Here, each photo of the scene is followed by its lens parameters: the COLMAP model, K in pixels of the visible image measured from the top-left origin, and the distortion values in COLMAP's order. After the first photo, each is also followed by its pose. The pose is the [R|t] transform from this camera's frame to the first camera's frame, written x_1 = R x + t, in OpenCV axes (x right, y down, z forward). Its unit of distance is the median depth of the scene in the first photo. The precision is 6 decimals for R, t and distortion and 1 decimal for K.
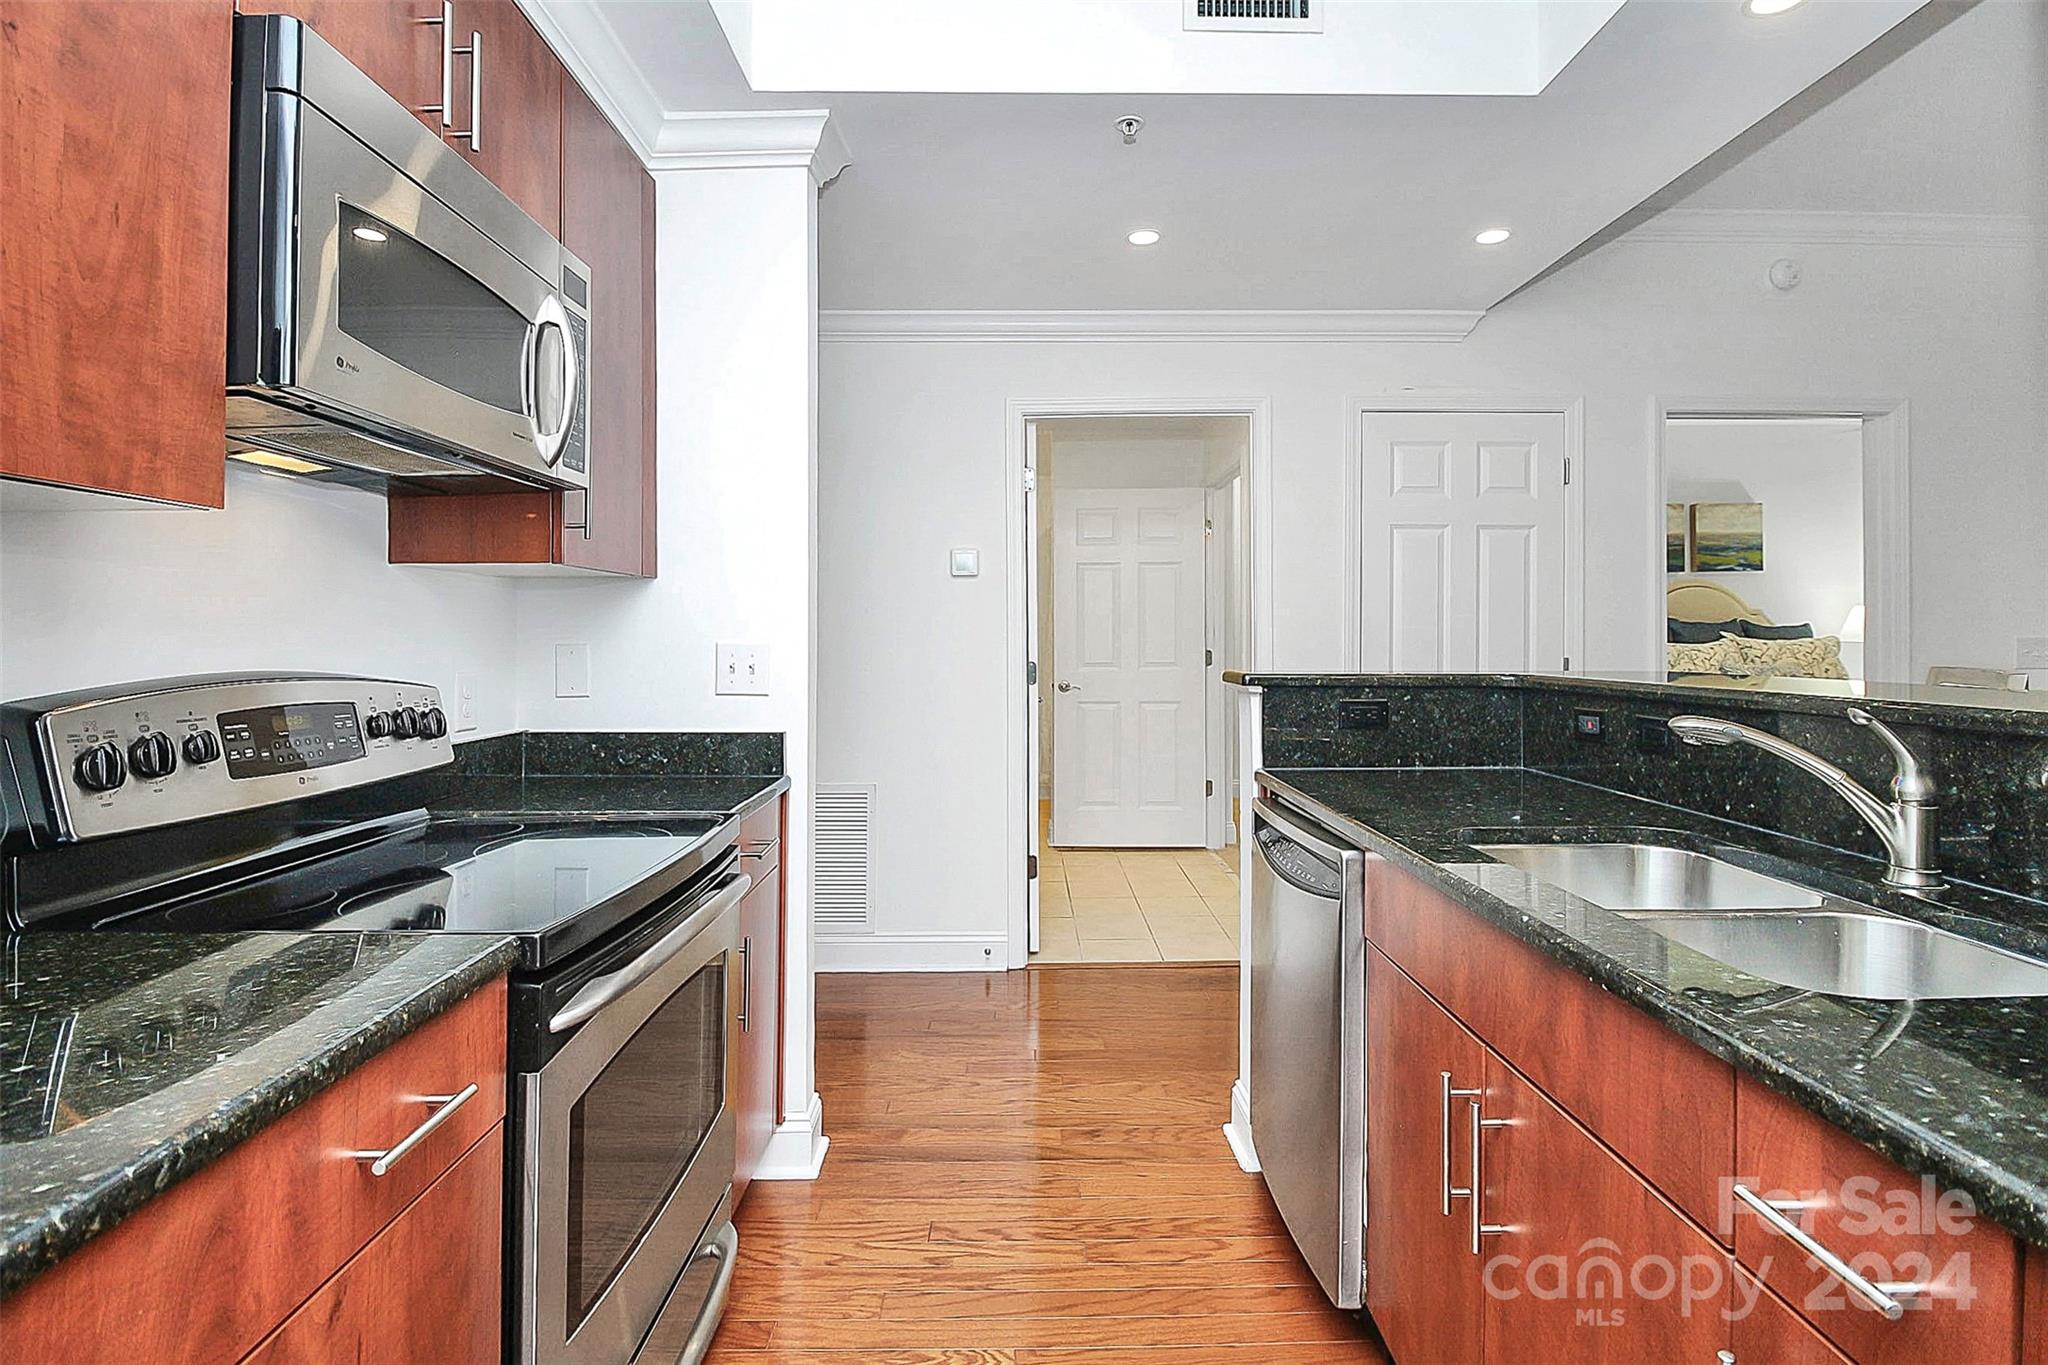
lens RADIAL K [[954.4, 0, 1029.1], [0, 954.4, 612.4], [0, 0, 1]] dist [0.001223, -0.012779]
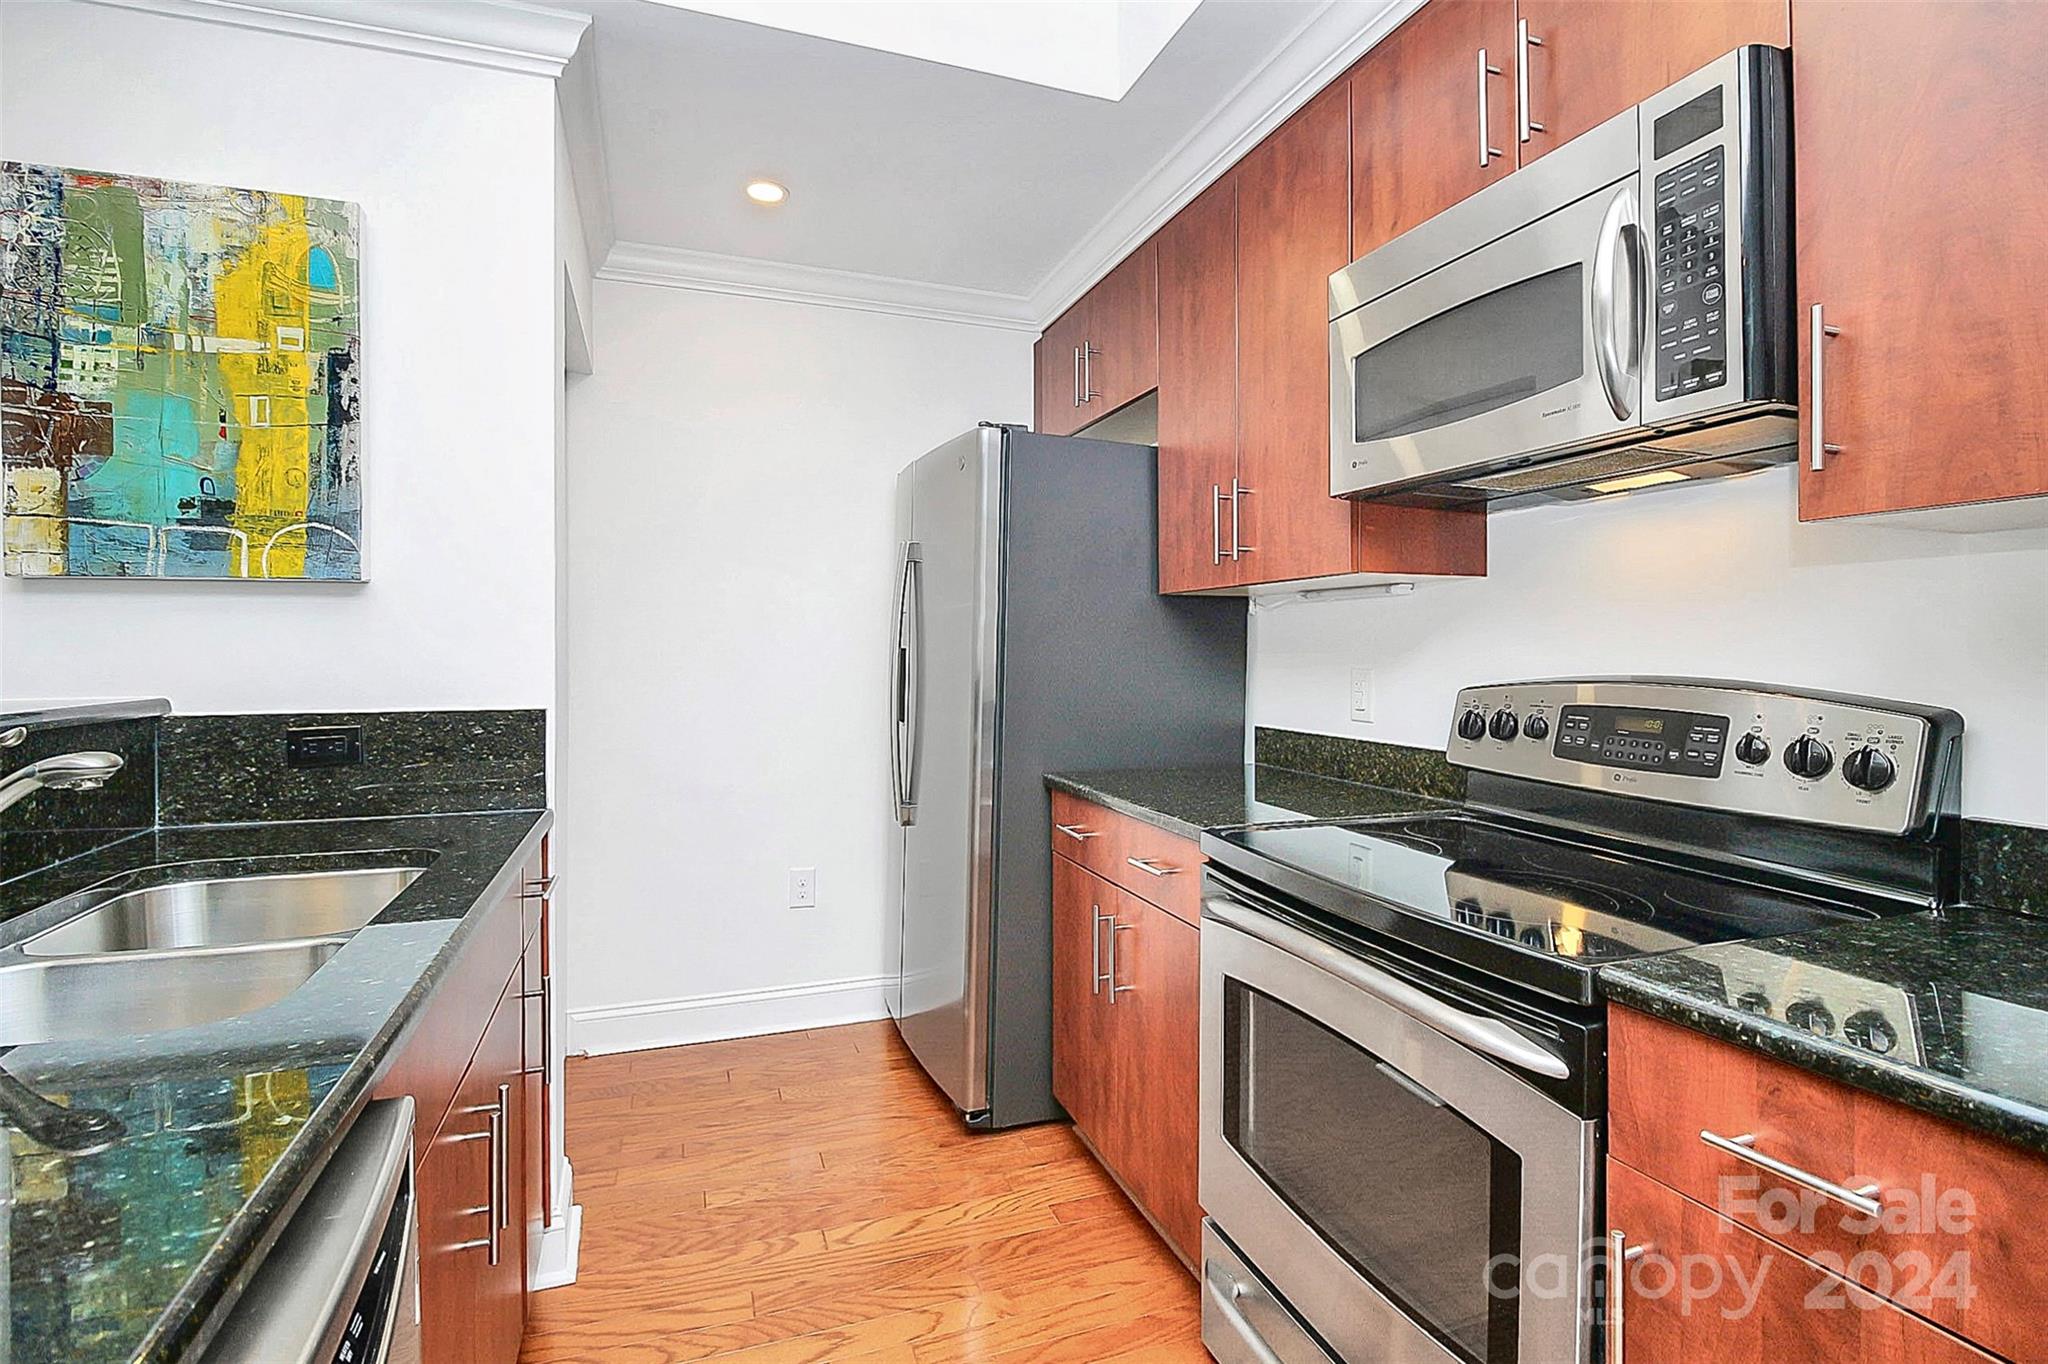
lens RADIAL K [[983.3, 0, 1006.8], [0, 983.3, 668.1], [0, 0, 1]] dist [-0.001857, -0.013364]
pose [[-0.945040, 0.006040, -0.326900, 0.181932], [0.007764, 0.999962, -0.003969, 0.036694], [0.326864, -0.006289, -0.945051, 1.291663]]
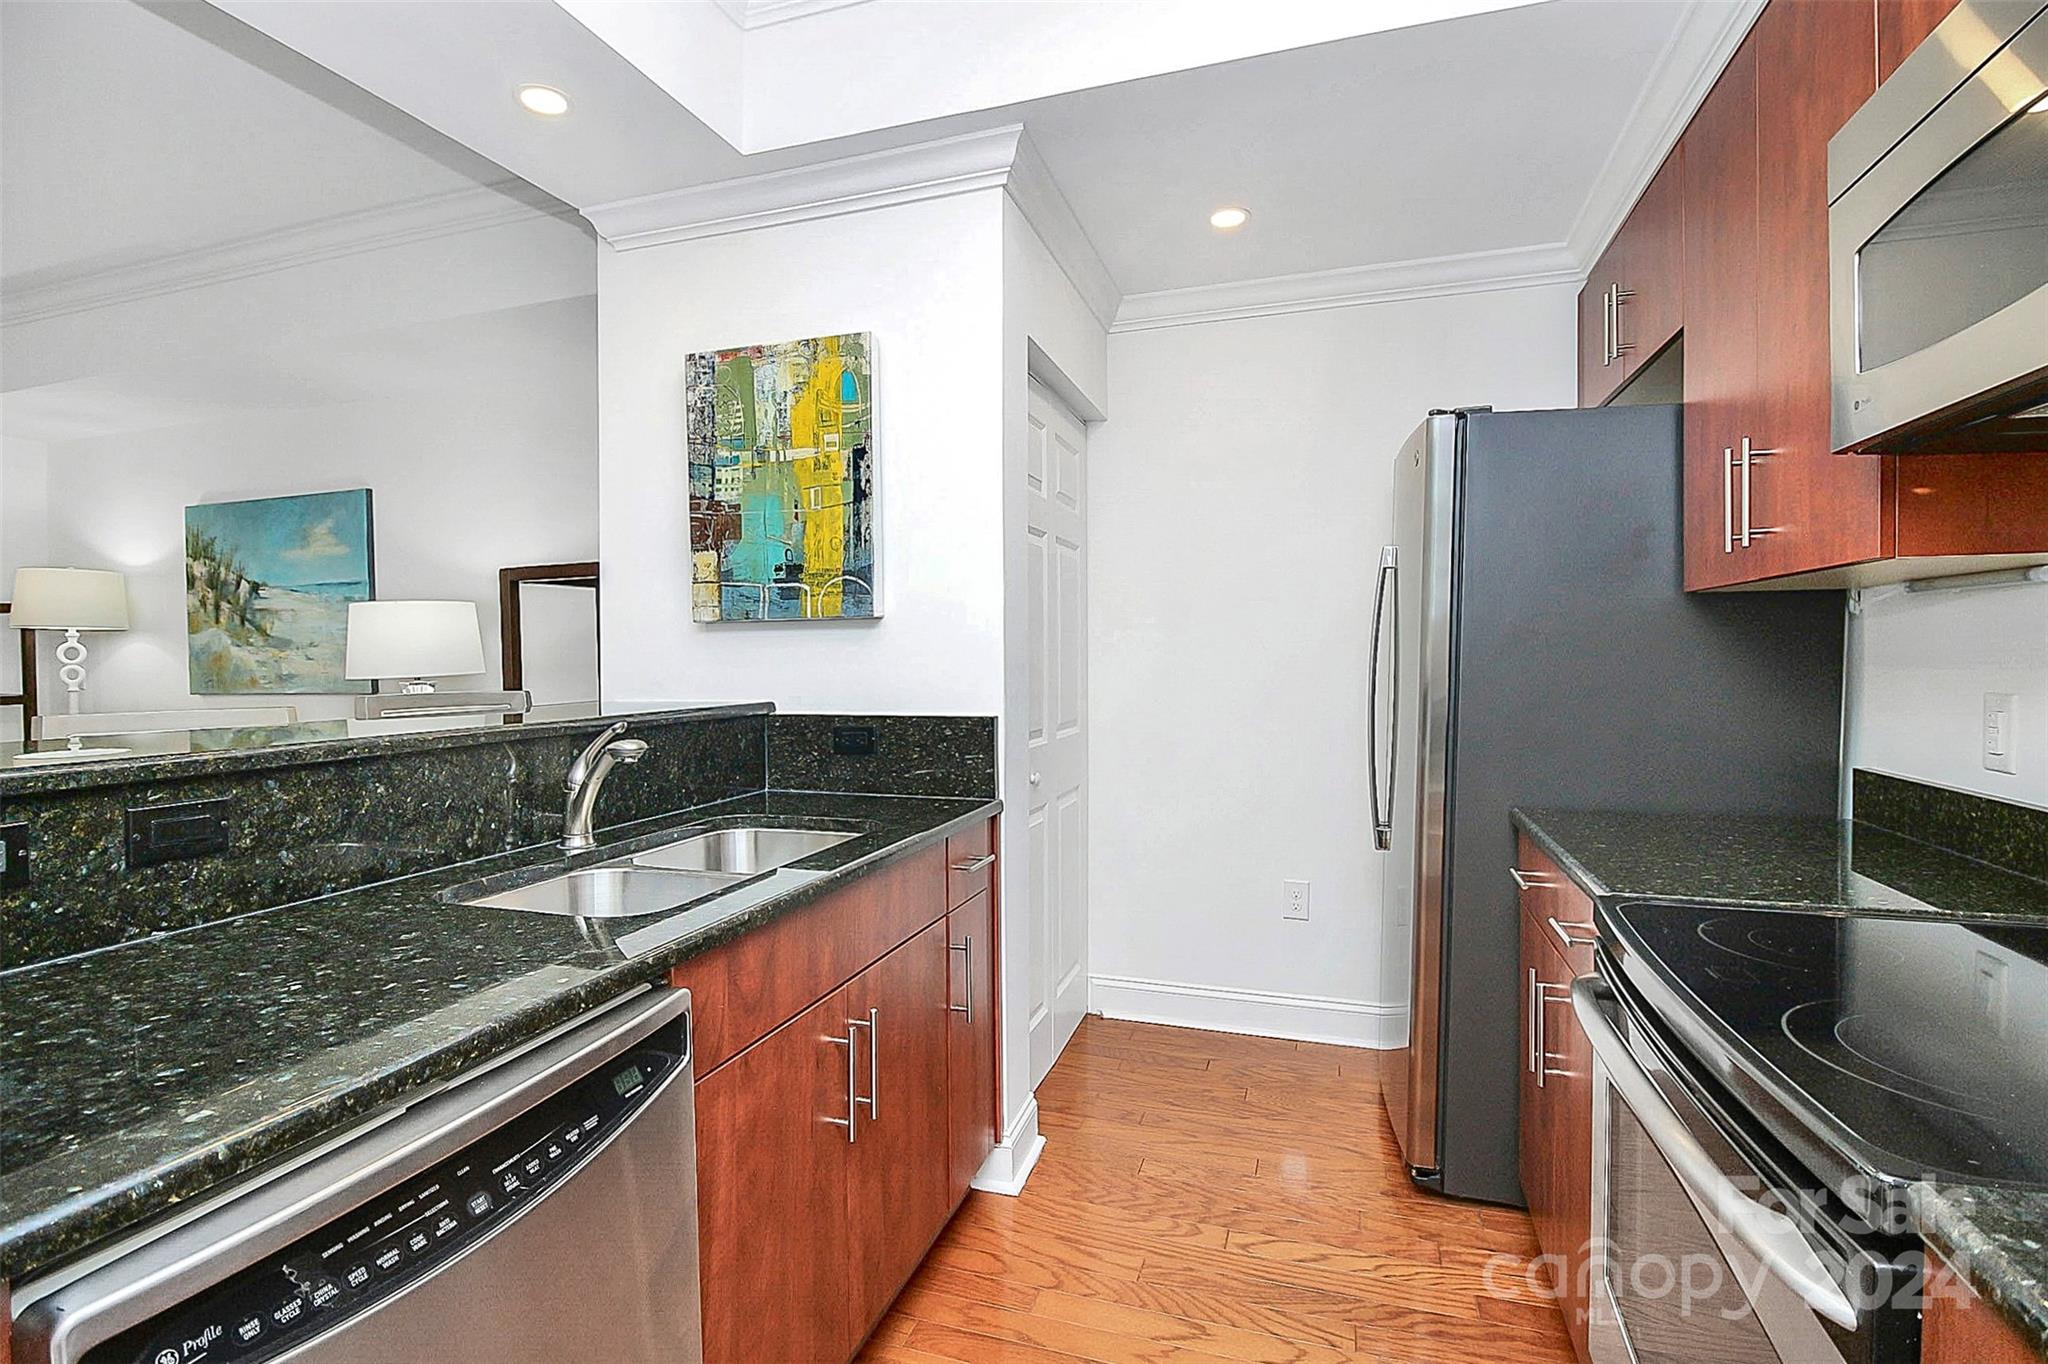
lens RADIAL K [[969.5, 0, 1015.4], [0, 969.5, 689.3], [0, 0, 1]] dist [-0.000193, -0.014449]
pose [[-0.941883, -0.002447, 0.335932, -0.108838], [0.001750, 0.999924, 0.012190, 0.022986], [-0.335936, 0.012070, -0.941807, 1.307948]]
